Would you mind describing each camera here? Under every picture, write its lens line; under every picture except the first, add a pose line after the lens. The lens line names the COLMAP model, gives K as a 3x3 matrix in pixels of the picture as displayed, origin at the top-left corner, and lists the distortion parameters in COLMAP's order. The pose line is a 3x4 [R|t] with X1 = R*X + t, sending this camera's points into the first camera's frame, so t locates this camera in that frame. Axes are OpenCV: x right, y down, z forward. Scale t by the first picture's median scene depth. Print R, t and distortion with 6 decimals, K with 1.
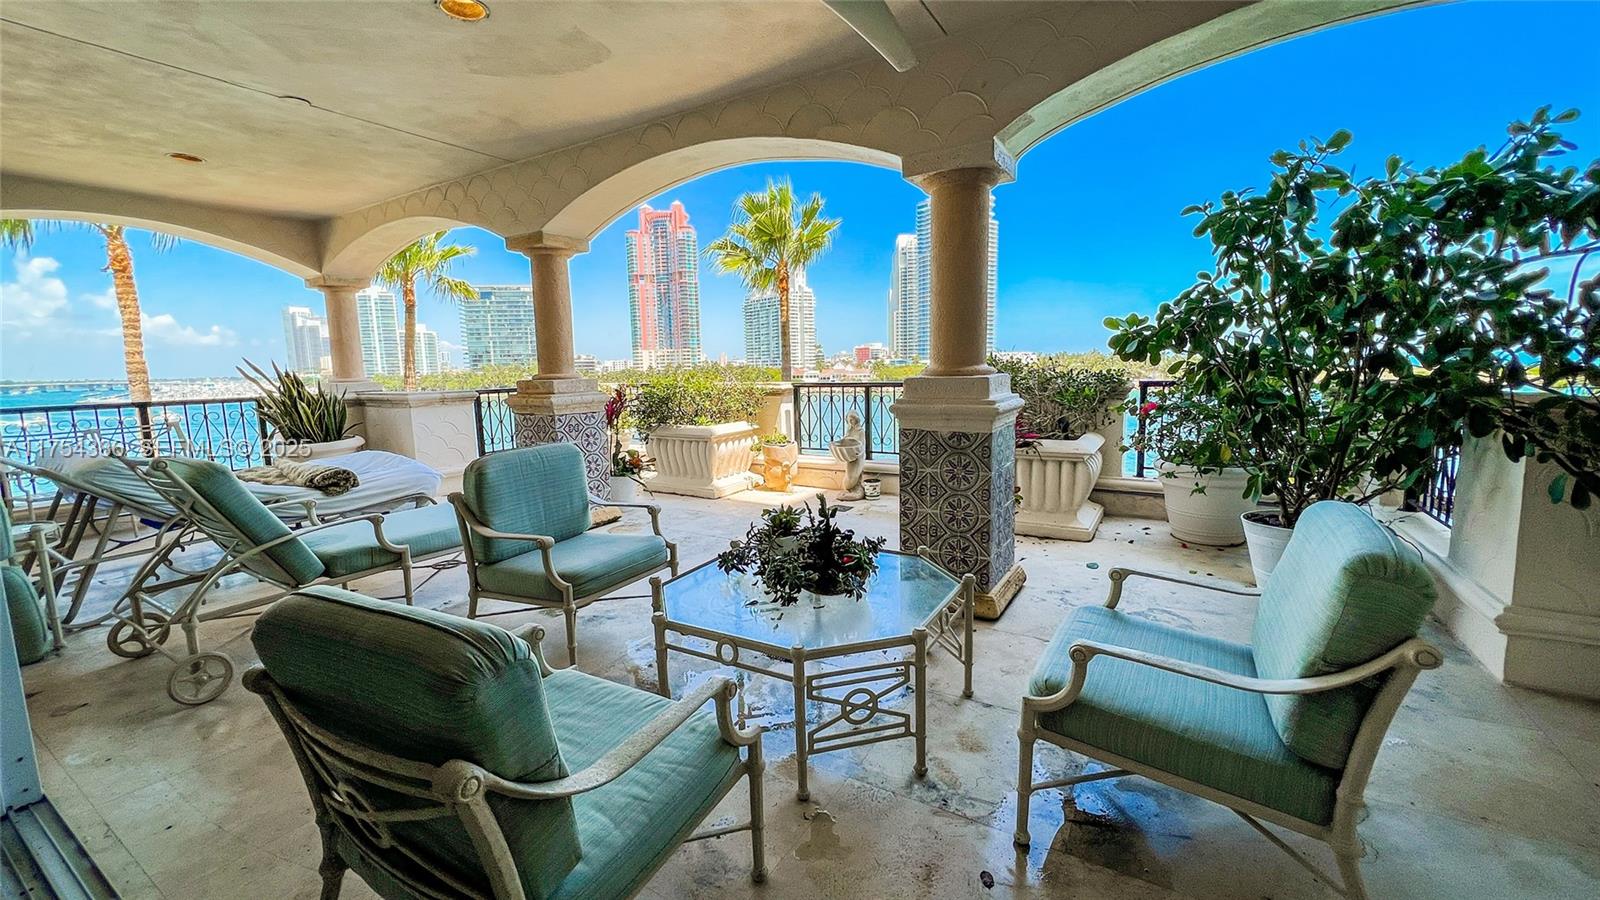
lens RADIAL K [[643.5, 0, 792.2], [0, 643.5, 447.1], [0, 0, 1]] dist [-0.001787, 0.000231]
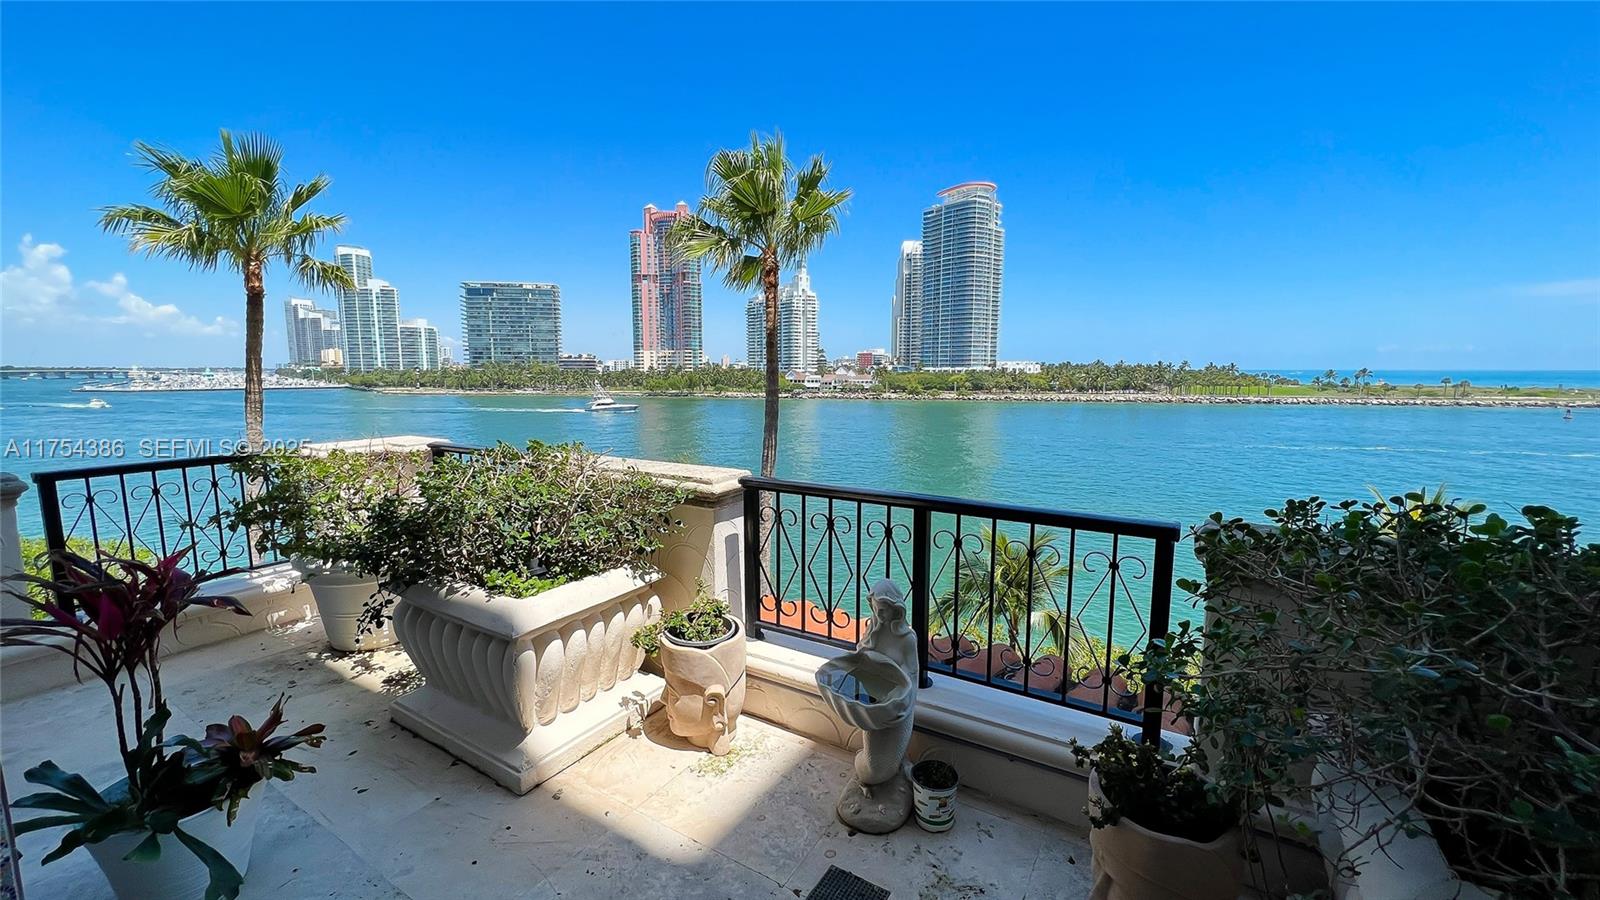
lens RADIAL K [[643.5, 0, 792.2], [0, 643.5, 447.1], [0, 0, 1]] dist [-0.001787, 0.000231]
pose [[0.999724, 0.023493, -0.000334, 0.065451], [-0.023494, 0.999710, -0.005321, -0.229879], [0.000209, 0.005327, 0.999986, 1.083169]]
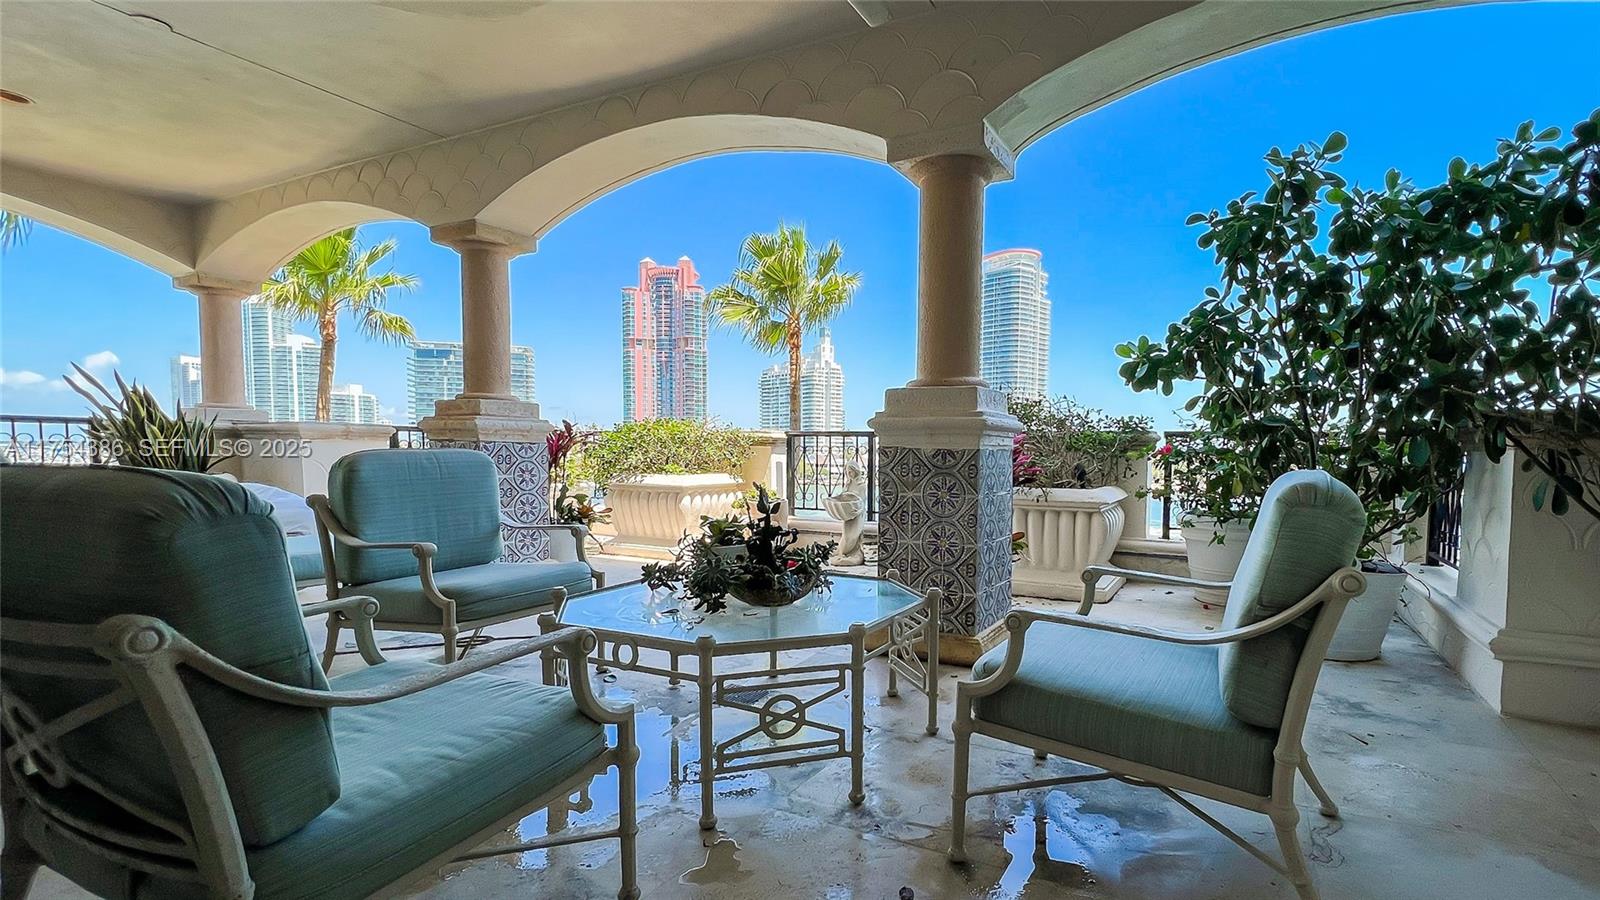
lens RADIAL K [[751.2, 0, 891.1], [0, 751.2, 502.6], [0, 0, 1]] dist [-0.001020, -0.000500]
pose [[0.994286, 0.030175, 0.102393, 0.077128], [-0.023770, 0.997718, -0.063203, 0.103631], [-0.104067, 0.060408, 0.992734, -0.000787]]
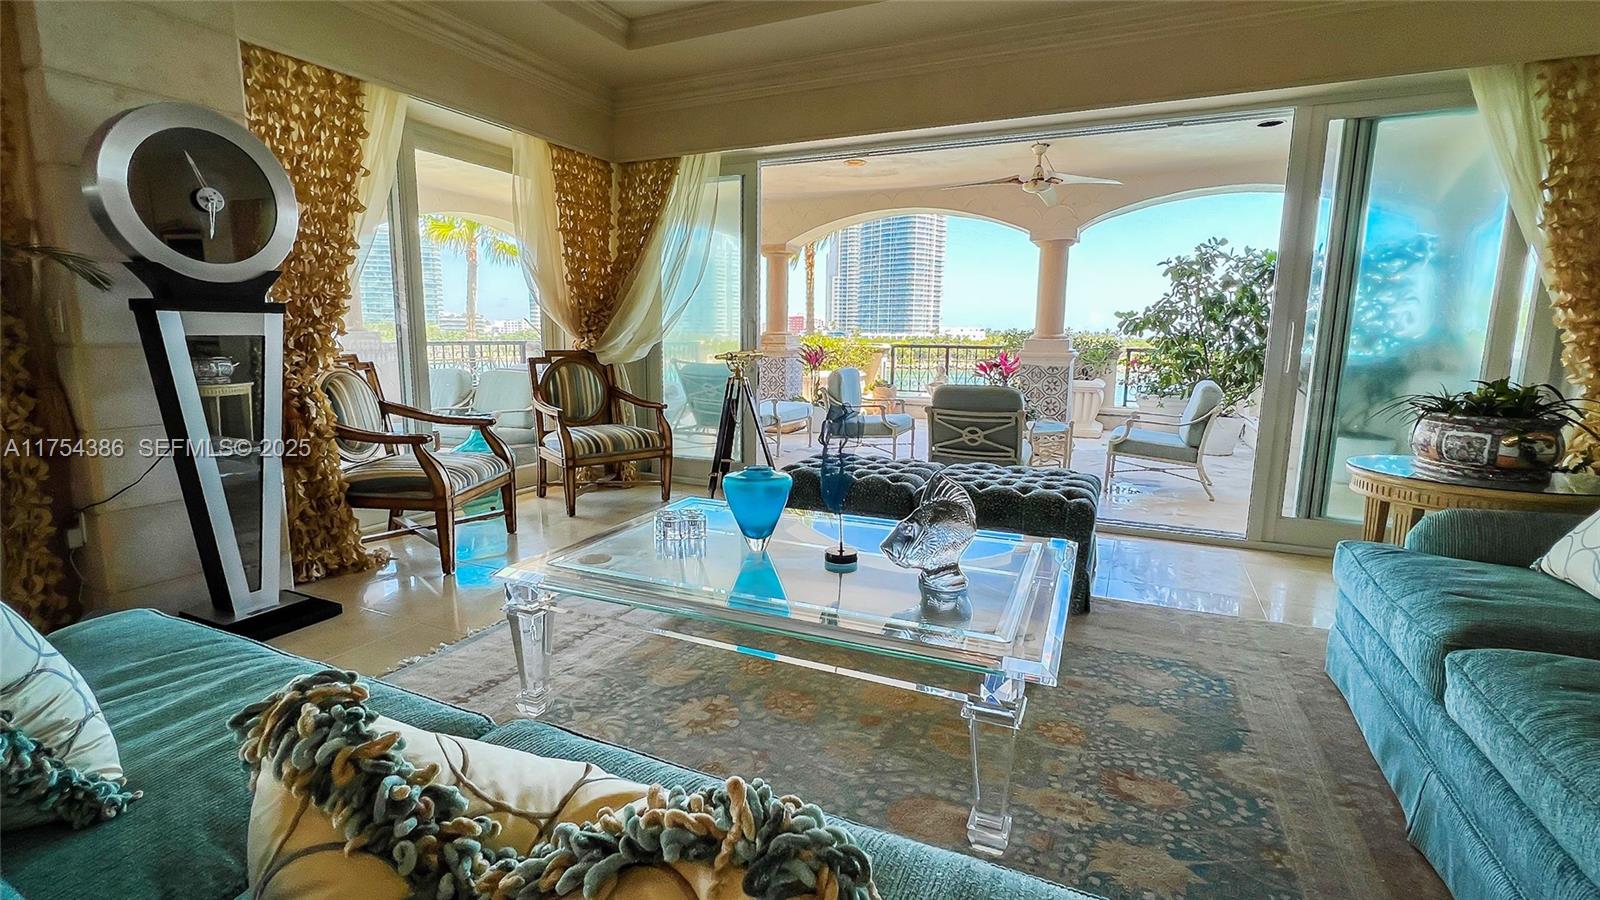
lens RADIAL K [[729.8, 0, 795.3], [0, 729.8, 445.8], [0, 0, 1]] dist [0.000544, 0.000329]
pose [[0.993377, 0.016997, 0.113636, -0.742064], [-0.019764, 0.999534, 0.023269, 0.174489], [-0.113188, -0.025361, 0.993250, -1.116925]]
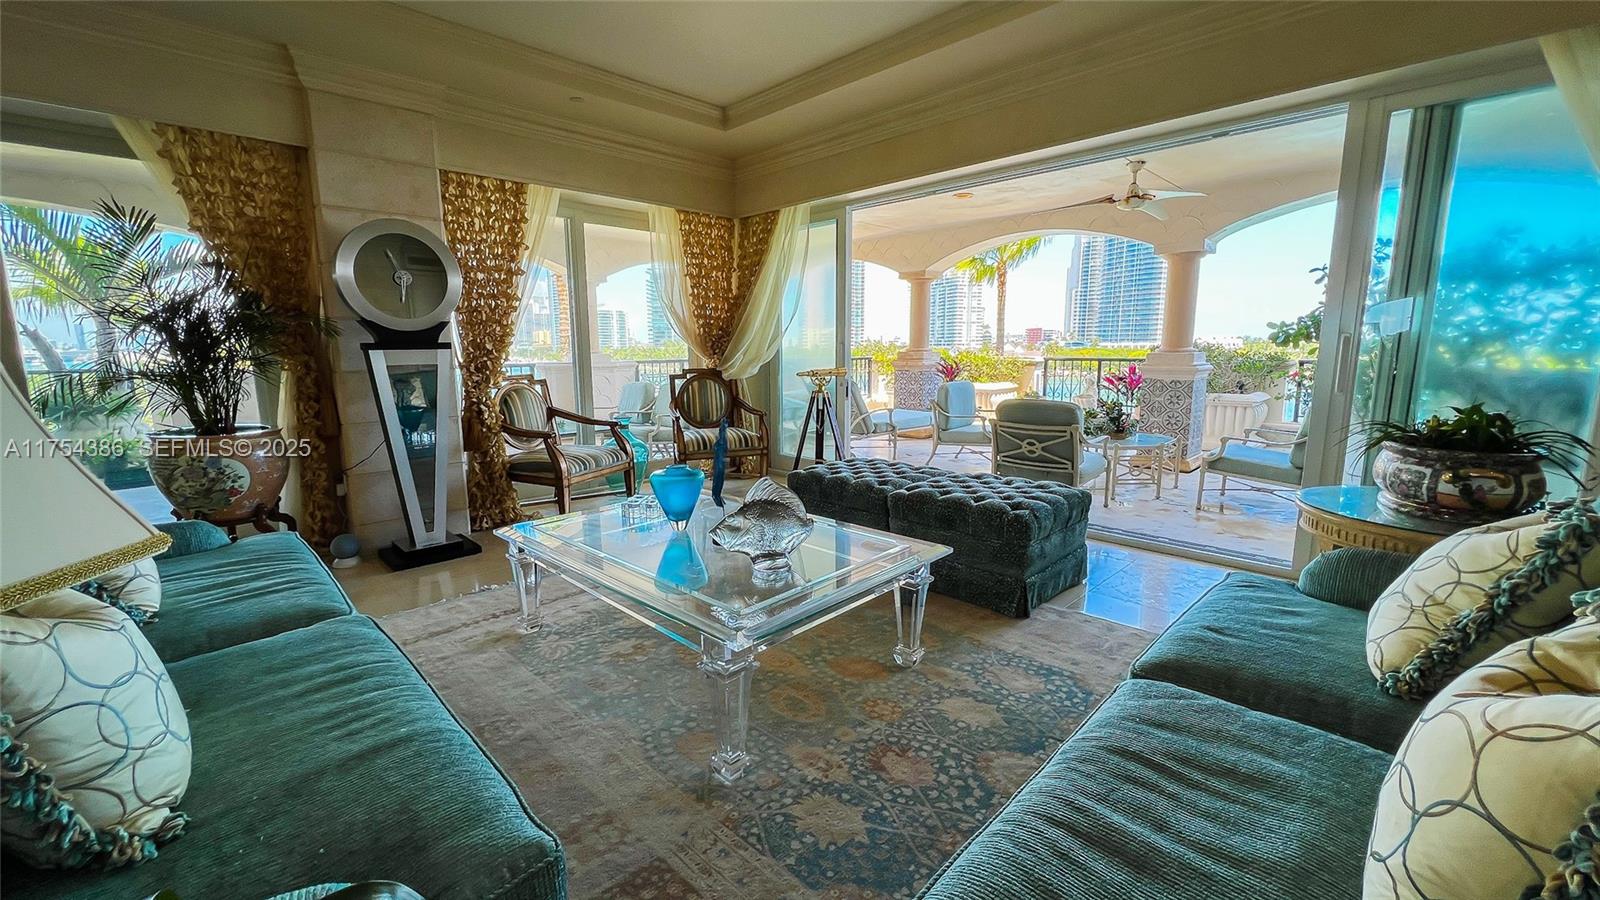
lens RADIAL K [[643.5, 0, 792.2], [0, 643.5, 447.1], [0, 0, 1]] dist [-0.001787, 0.000231]
pose [[0.970004, 0.054430, -0.236917, -0.385113], [-0.046881, 0.998201, 0.037386, 0.153115], [0.238526, -0.025157, 0.970810, -1.156064]]
